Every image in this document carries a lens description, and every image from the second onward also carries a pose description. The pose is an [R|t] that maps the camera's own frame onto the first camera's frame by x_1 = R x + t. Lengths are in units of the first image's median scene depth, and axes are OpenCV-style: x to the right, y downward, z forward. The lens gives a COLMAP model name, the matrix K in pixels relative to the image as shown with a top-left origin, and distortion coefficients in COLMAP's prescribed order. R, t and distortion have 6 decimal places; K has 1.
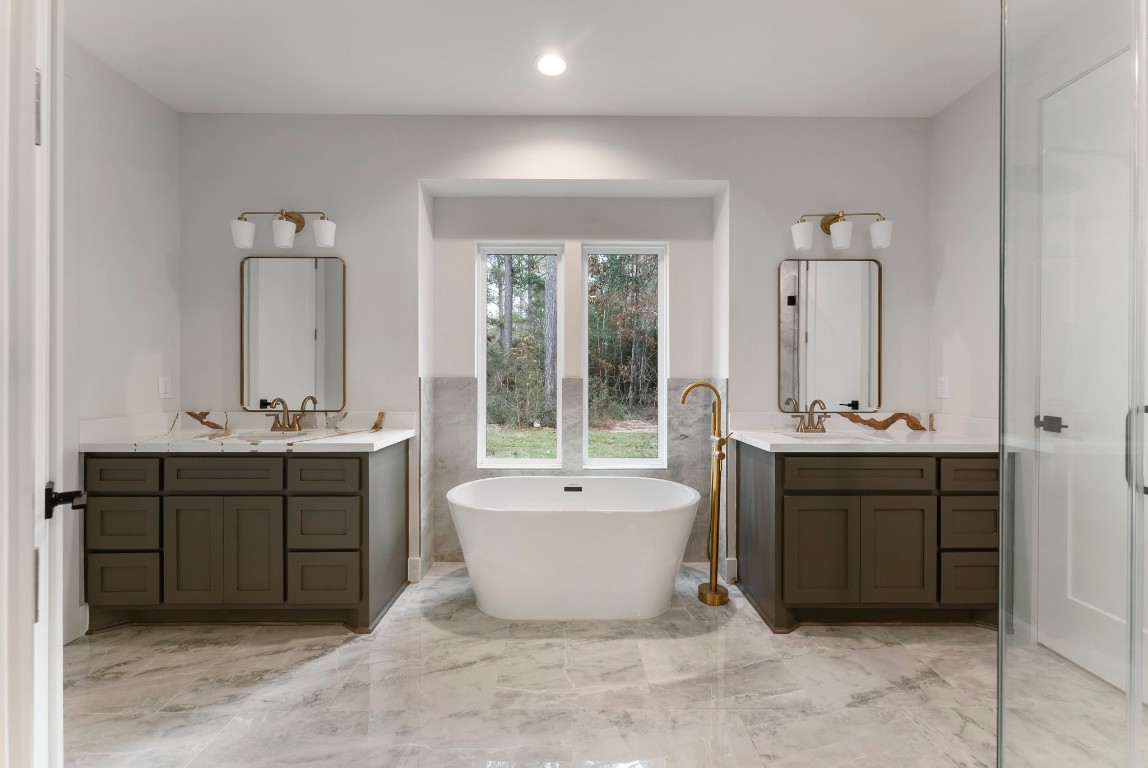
lens RADIAL K [[471.5, 0, 573.3], [0, 471.5, 383.0], [0, 0, 1]] dist [-0.000364, 0.000221]
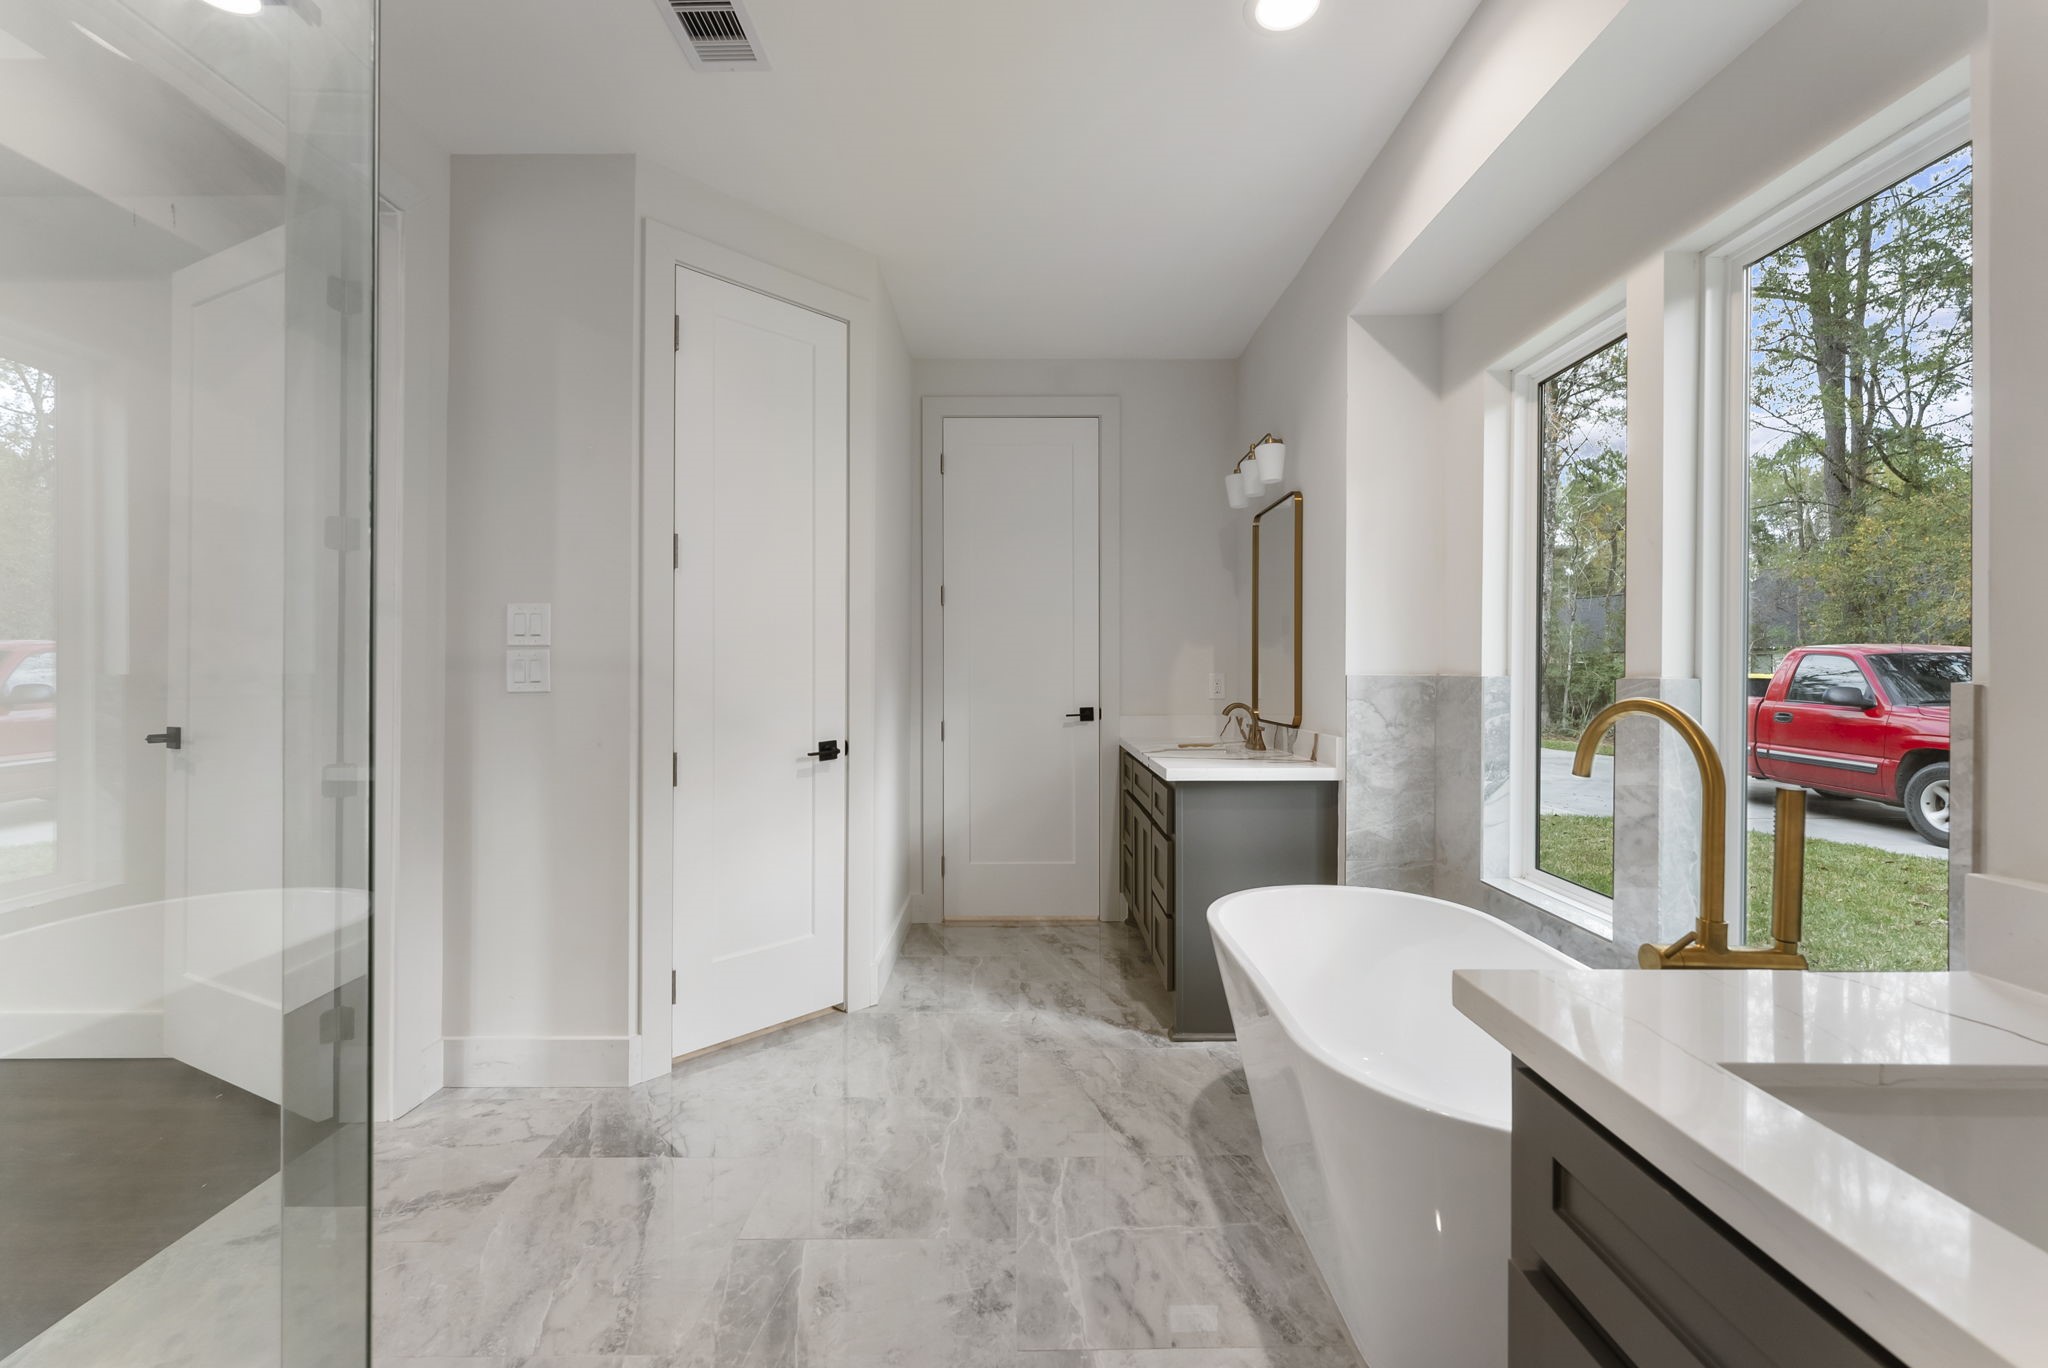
lens RADIAL K [[841.1, 0, 1026.4], [0, 841.1, 673.0], [0, 0, 1]] dist [-0.000364, 0.000221]
pose [[-0.009562, -0.001392, -0.999953, 0.647015], [-0.013839, 0.999903, -0.001260, -0.008547], [0.999859, 0.013827, -0.009581, 0.623925]]
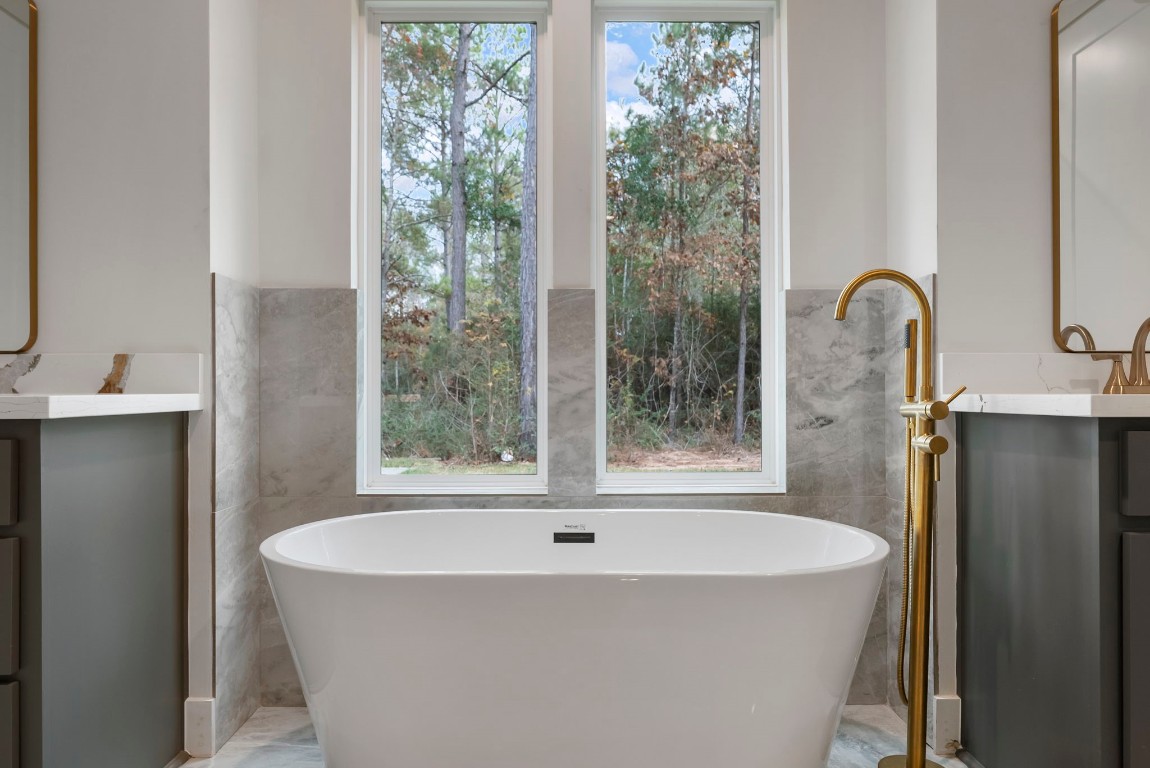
lens RADIAL K [[801.9, 0, 575.8], [0, 801.9, 391.0], [0, 0, 1]] dist [-0.005991, 0.000857]
pose [[0.999982, -0.003001, 0.005137, -0.002040], [0.003038, 0.999970, -0.007082, 0.098180], [-0.005116, 0.007098, 0.999962, 0.270732]]
